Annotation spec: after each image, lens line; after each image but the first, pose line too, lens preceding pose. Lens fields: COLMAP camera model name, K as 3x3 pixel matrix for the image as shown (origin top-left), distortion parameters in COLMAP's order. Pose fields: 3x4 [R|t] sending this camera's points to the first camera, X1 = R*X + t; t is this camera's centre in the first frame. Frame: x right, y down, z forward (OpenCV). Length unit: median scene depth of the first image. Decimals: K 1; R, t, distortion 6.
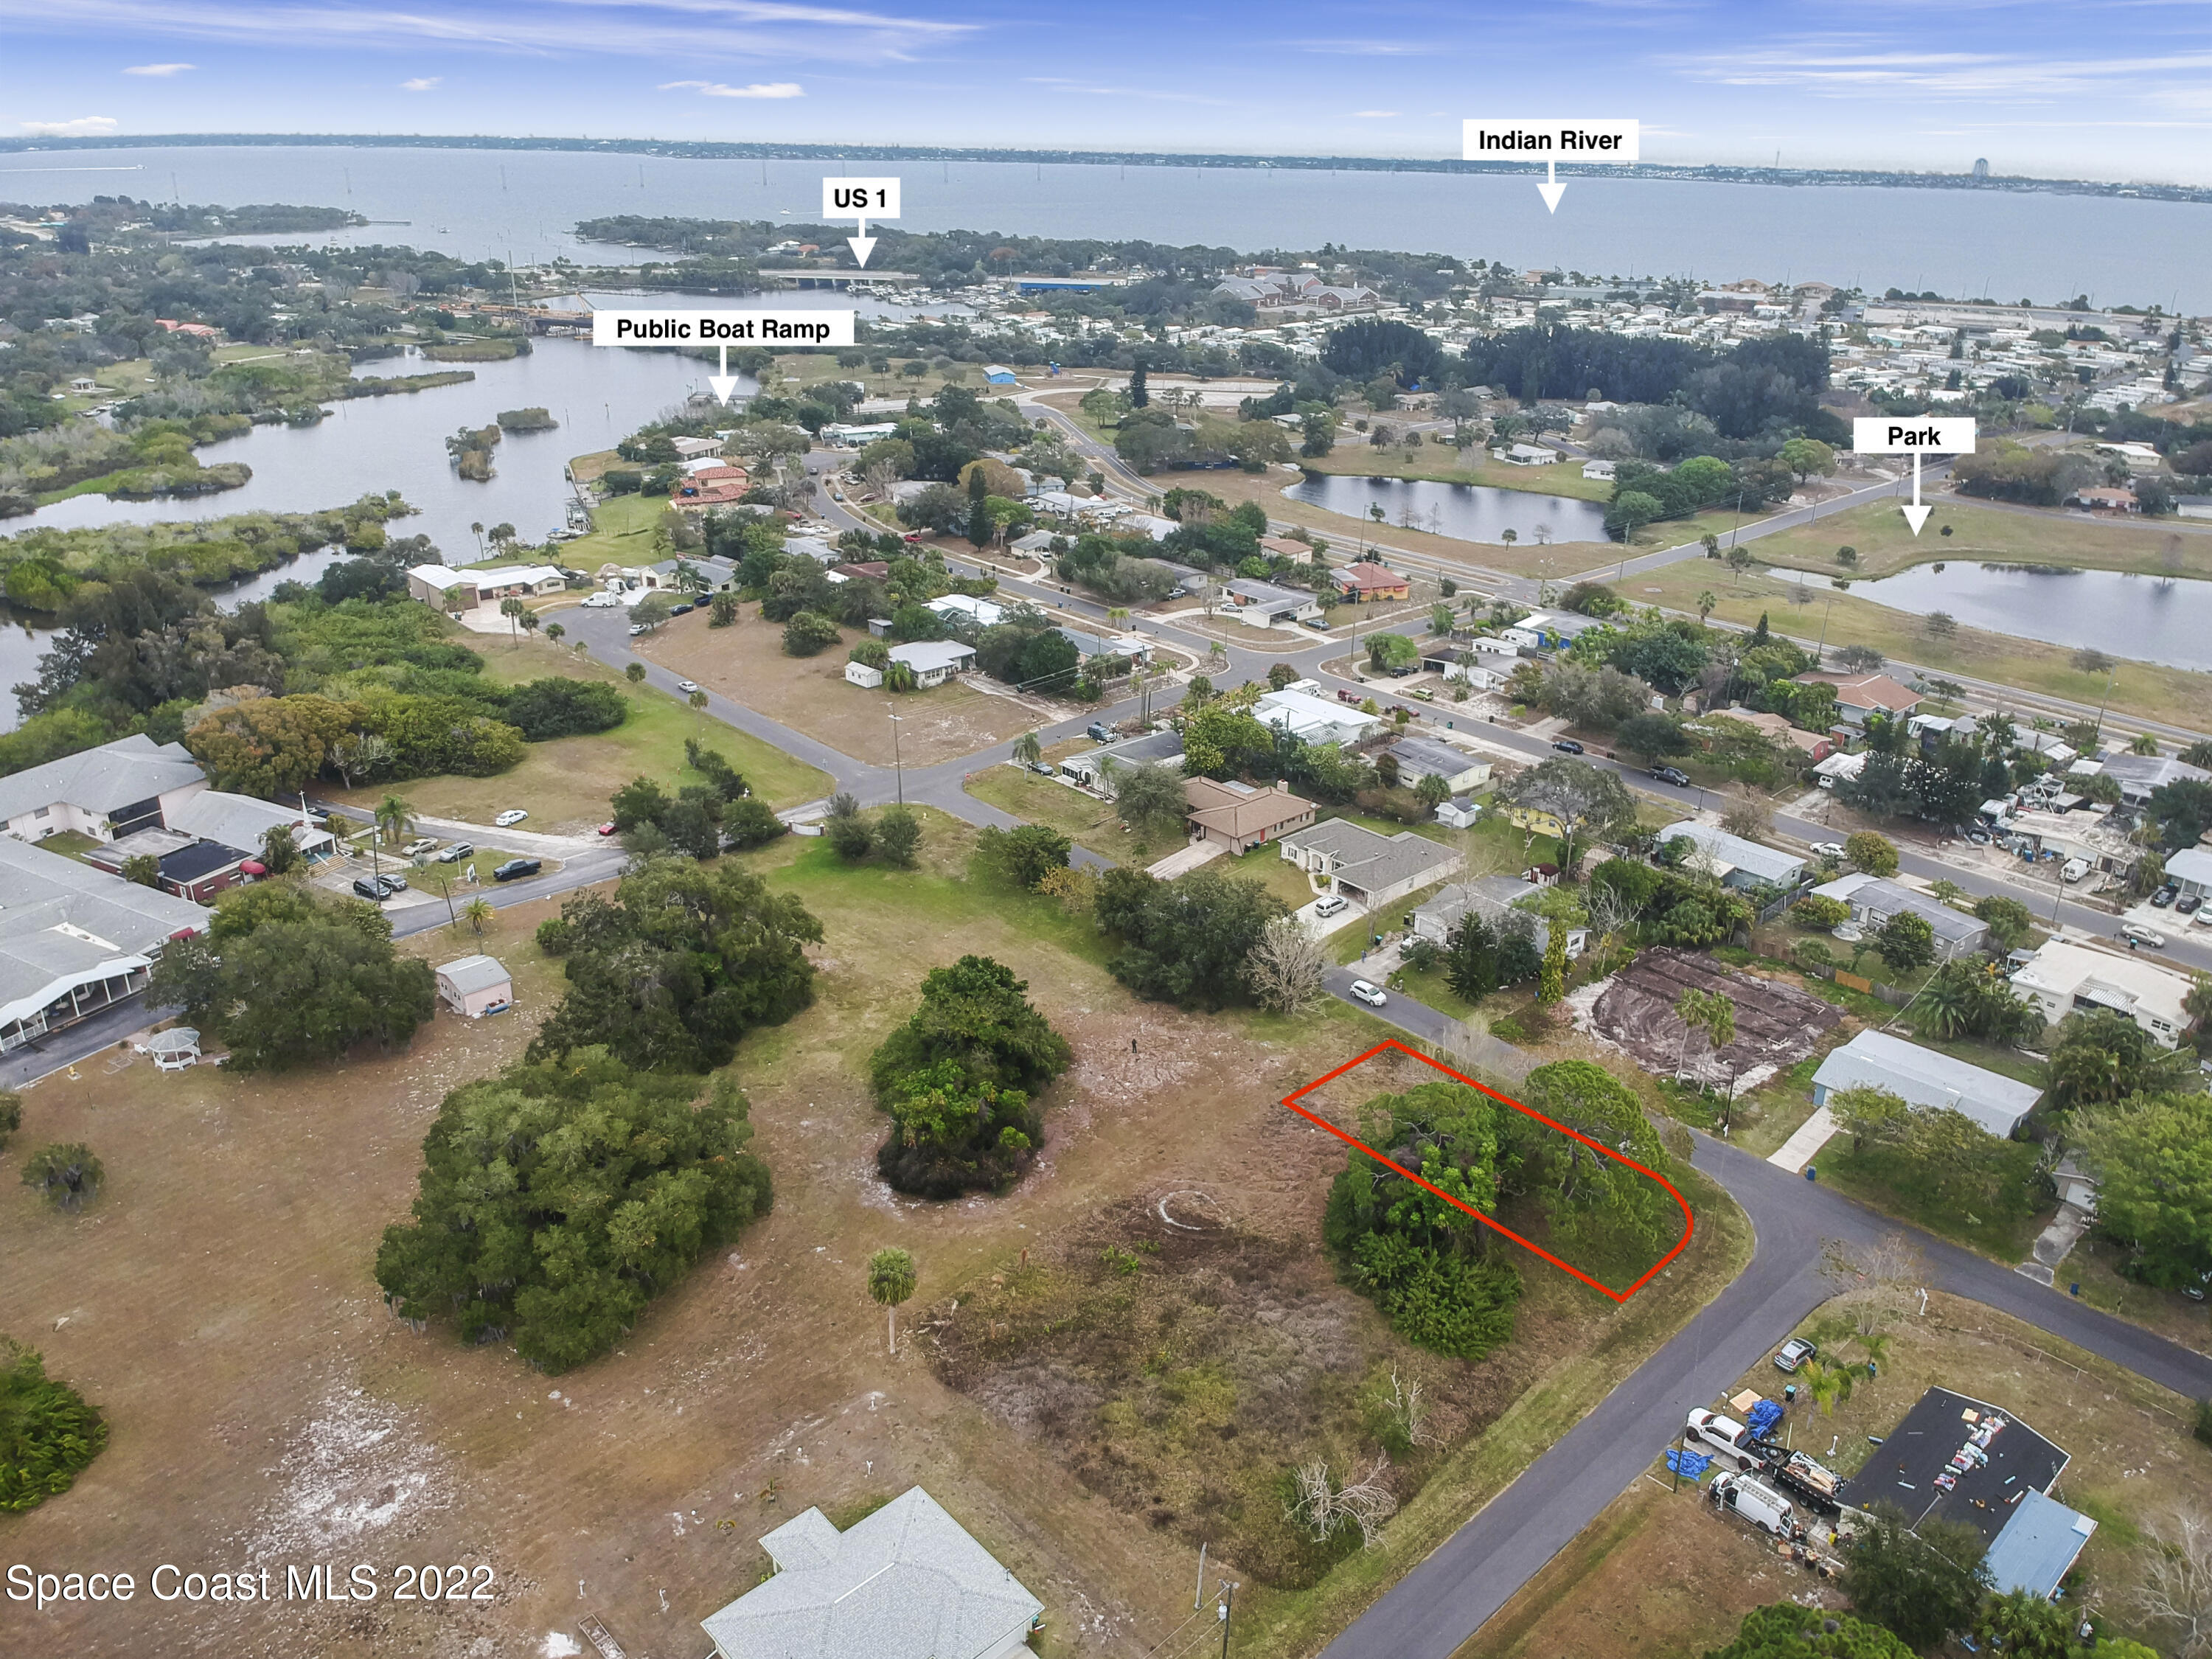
lens RADIAL K [[1605.1, 0, 1133.8], [0, 1605.1, 839.4], [0, 0, 1]] dist [0.086634, -0.153936]
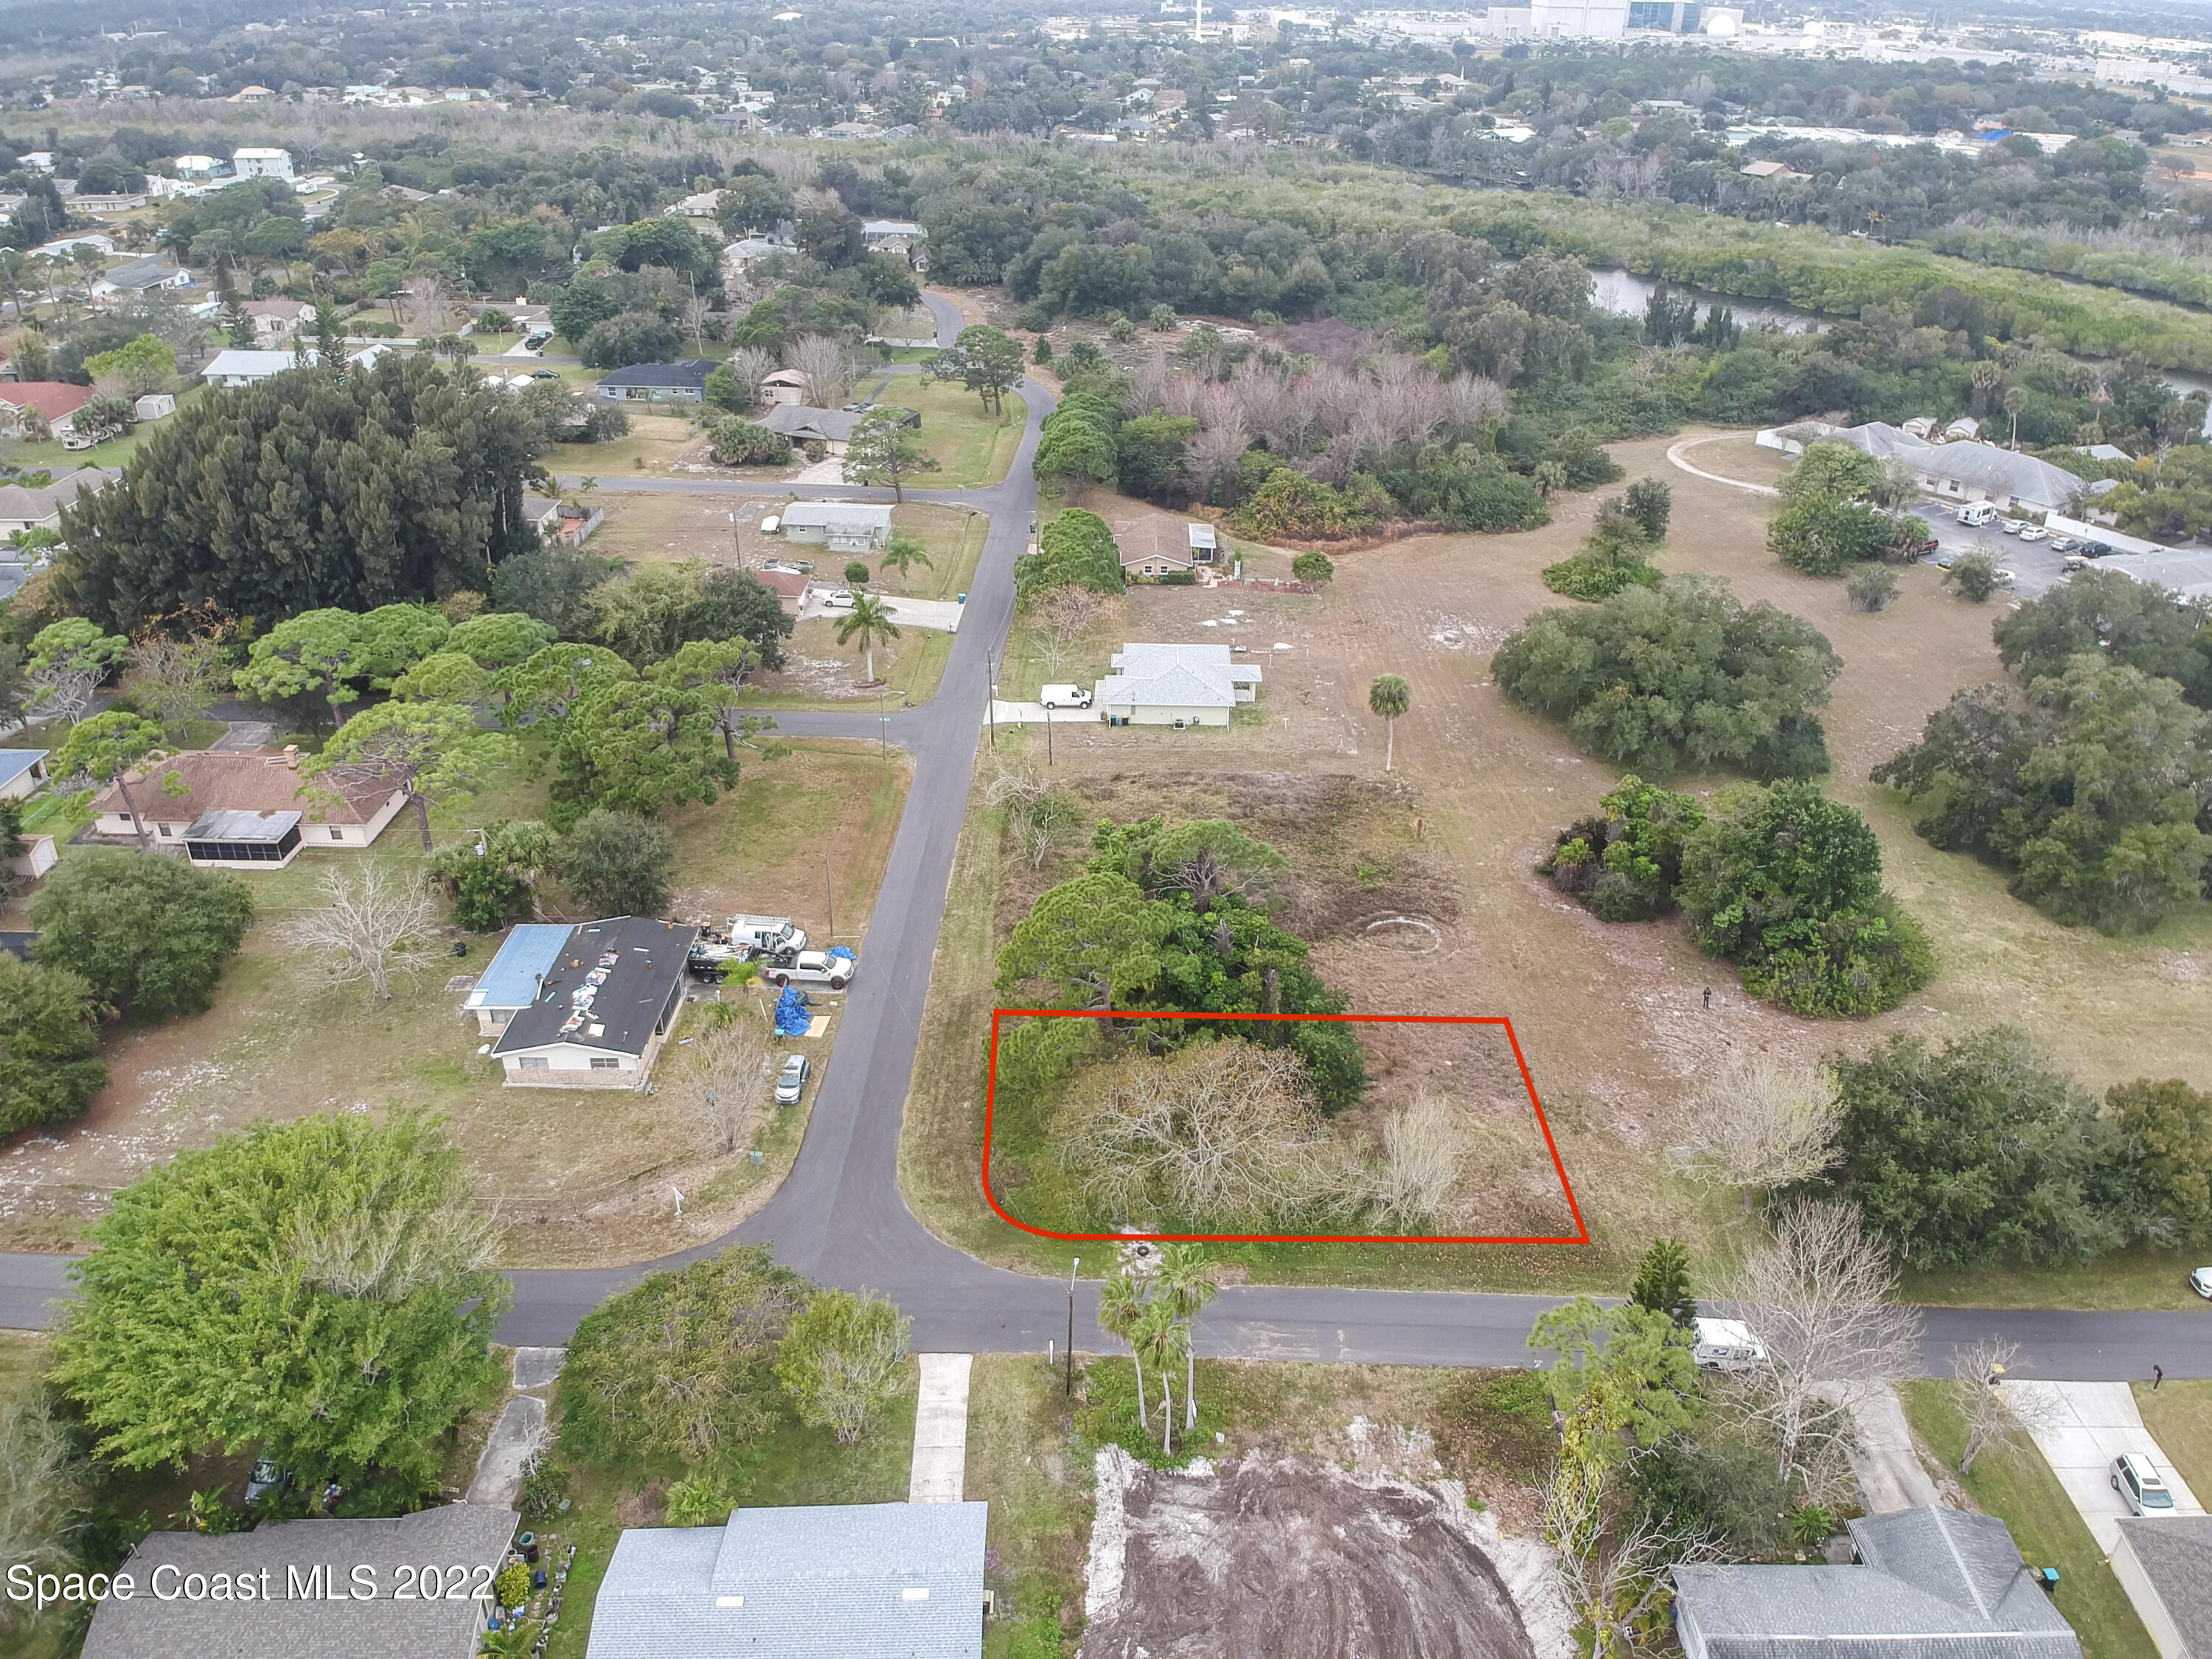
lens RADIAL K [[1605.1, 0, 1133.8], [0, 1605.1, 839.4], [0, 0, 1]] dist [0.086634, -0.153936]
pose [[-0.685969, 0.325860, -0.650585, 0.406843], [-0.318883, 0.669048, 0.671334, -0.208568], [0.654033, 0.667975, -0.355035, 0.678955]]
